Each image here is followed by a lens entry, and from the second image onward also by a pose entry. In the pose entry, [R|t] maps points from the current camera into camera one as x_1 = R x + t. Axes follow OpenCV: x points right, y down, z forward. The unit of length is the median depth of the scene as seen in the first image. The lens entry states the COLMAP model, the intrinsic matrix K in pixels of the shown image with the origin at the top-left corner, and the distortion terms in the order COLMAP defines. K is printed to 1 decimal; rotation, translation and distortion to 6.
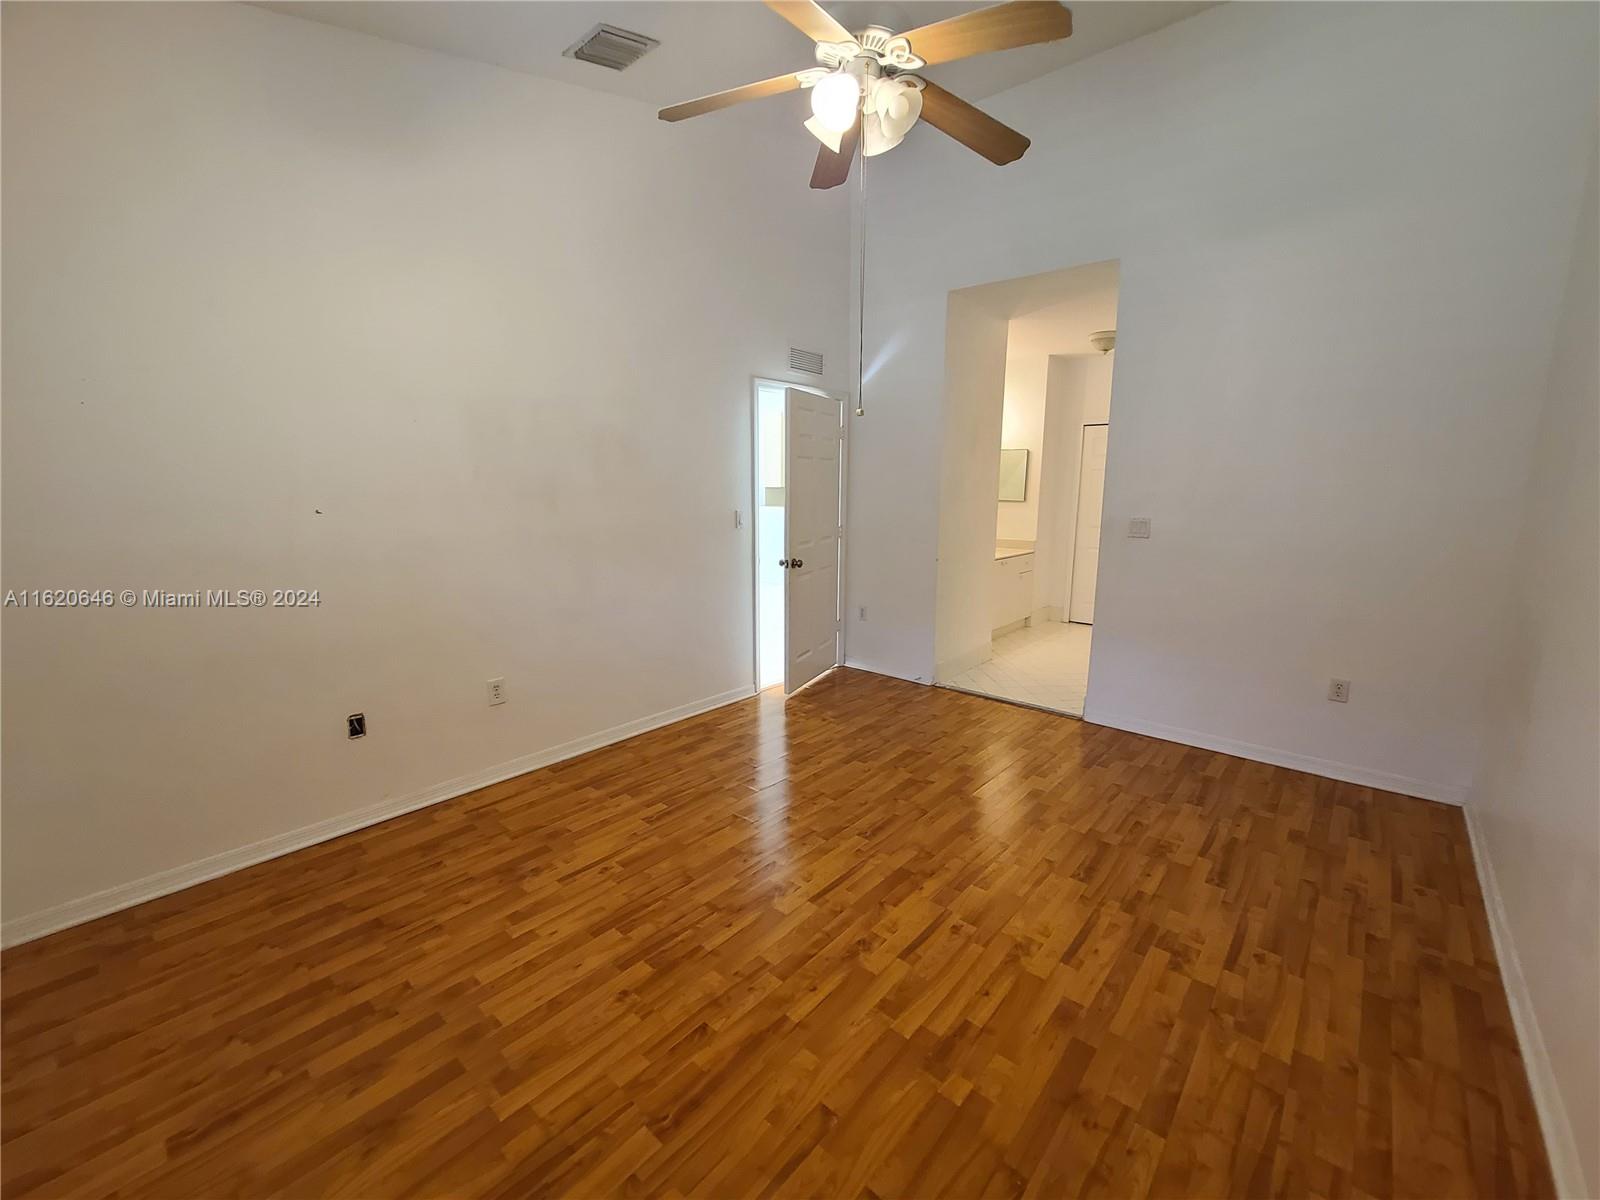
lens RADIAL K [[665.0, 0, 800.0], [0, 665.0, 600.0], [0, 0, 1]] dist [-0.000552, 0.000070]
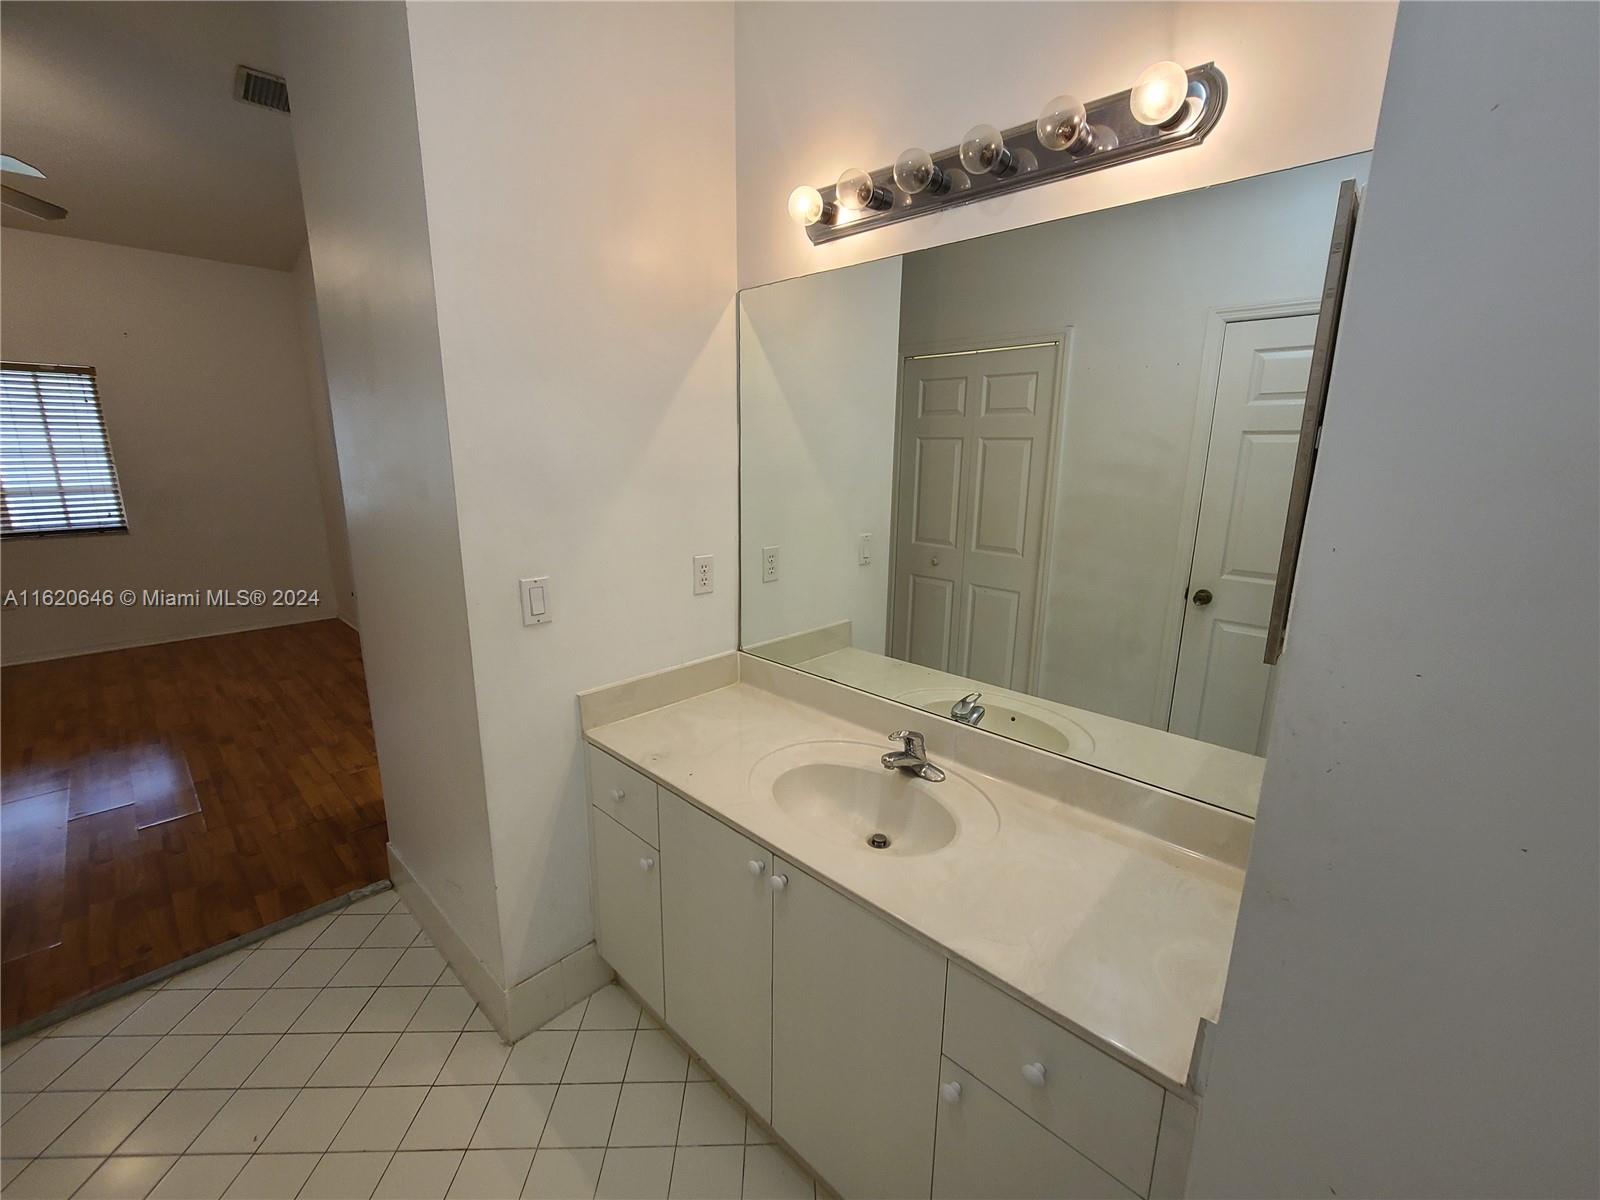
lens RADIAL K [[665.0, 0, 800.0], [0, 665.0, 600.0], [0, 0, 1]] dist [-0.000552, 0.000070]
pose [[-0.049272, 0.218685, -0.974551, 1.257651], [-0.186548, 0.956551, 0.224078, -0.482072], [0.981210, 0.192841, -0.006336, 2.544388]]
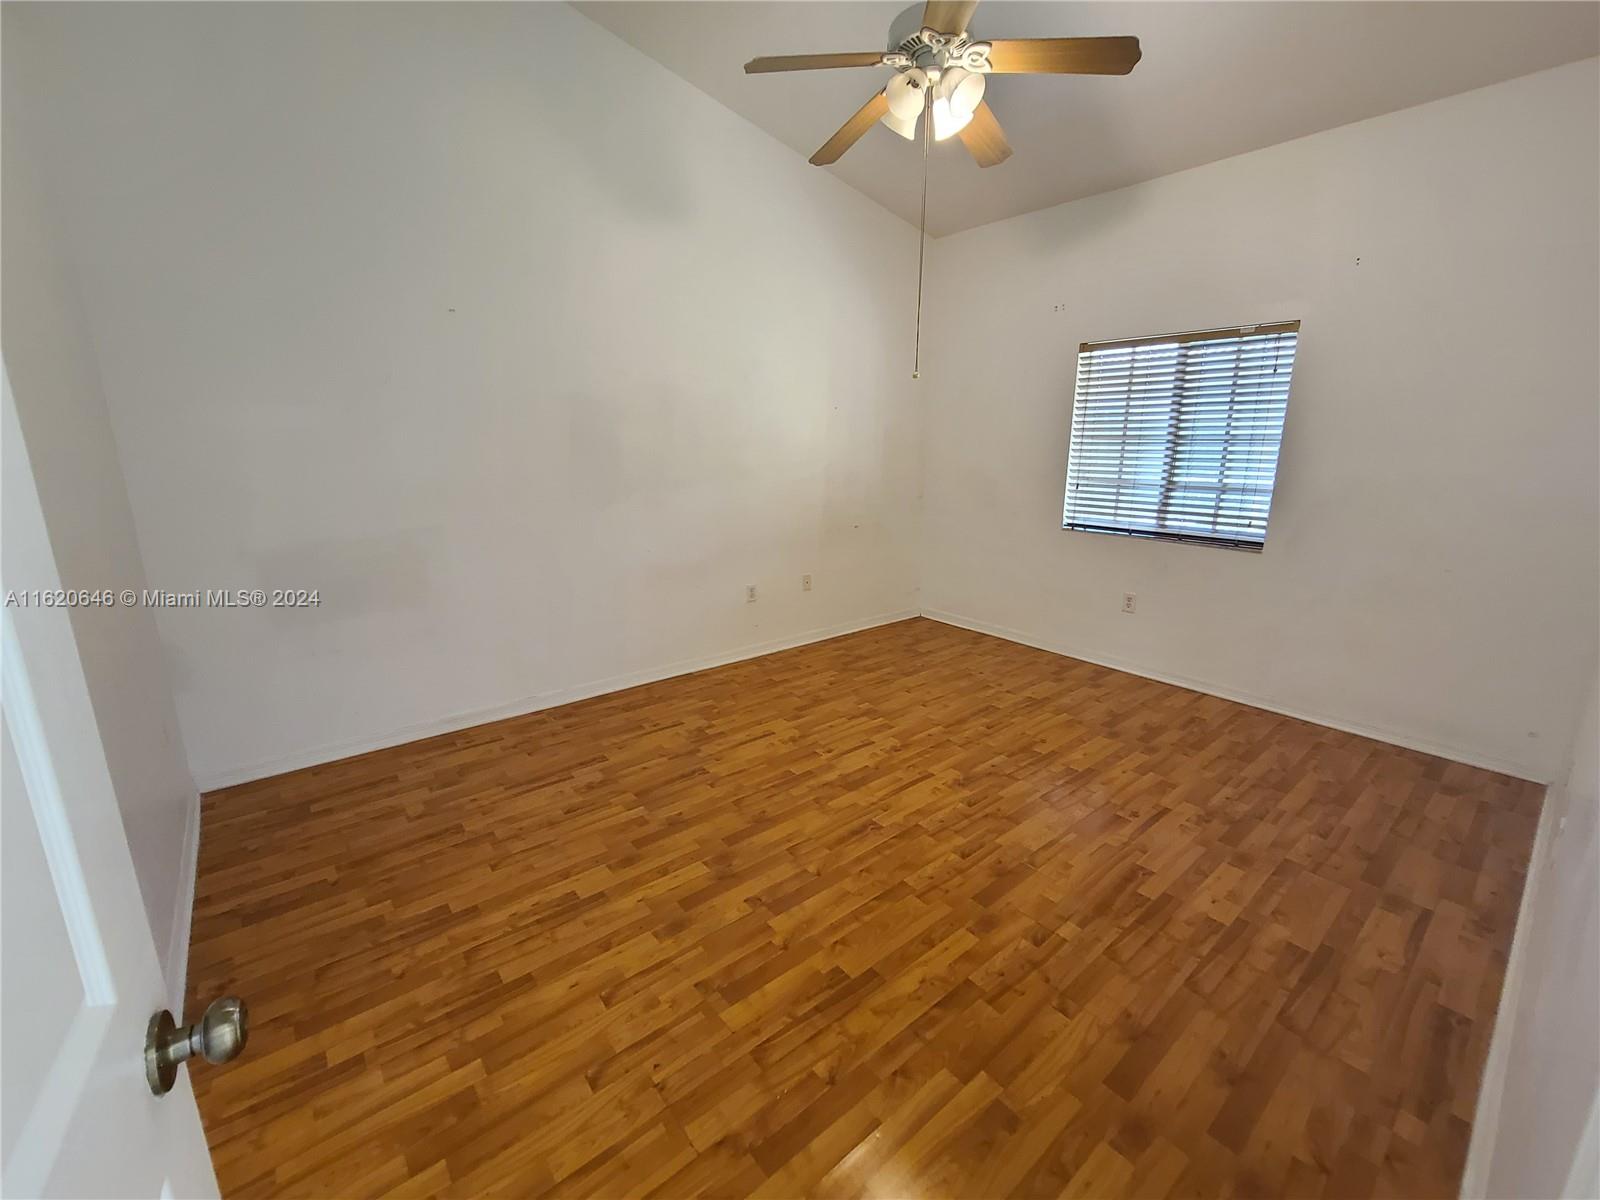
lens RADIAL K [[665.0, 0, 800.0], [0, 665.0, 600.0], [0, 0, 1]] dist [-0.000552, 0.000070]
pose [[-0.987218, -0.047725, 0.152063, 0.087023], [0.017700, 0.915377, 0.402208, -0.349232], [-0.158390, 0.399758, -0.902832, 1.997782]]
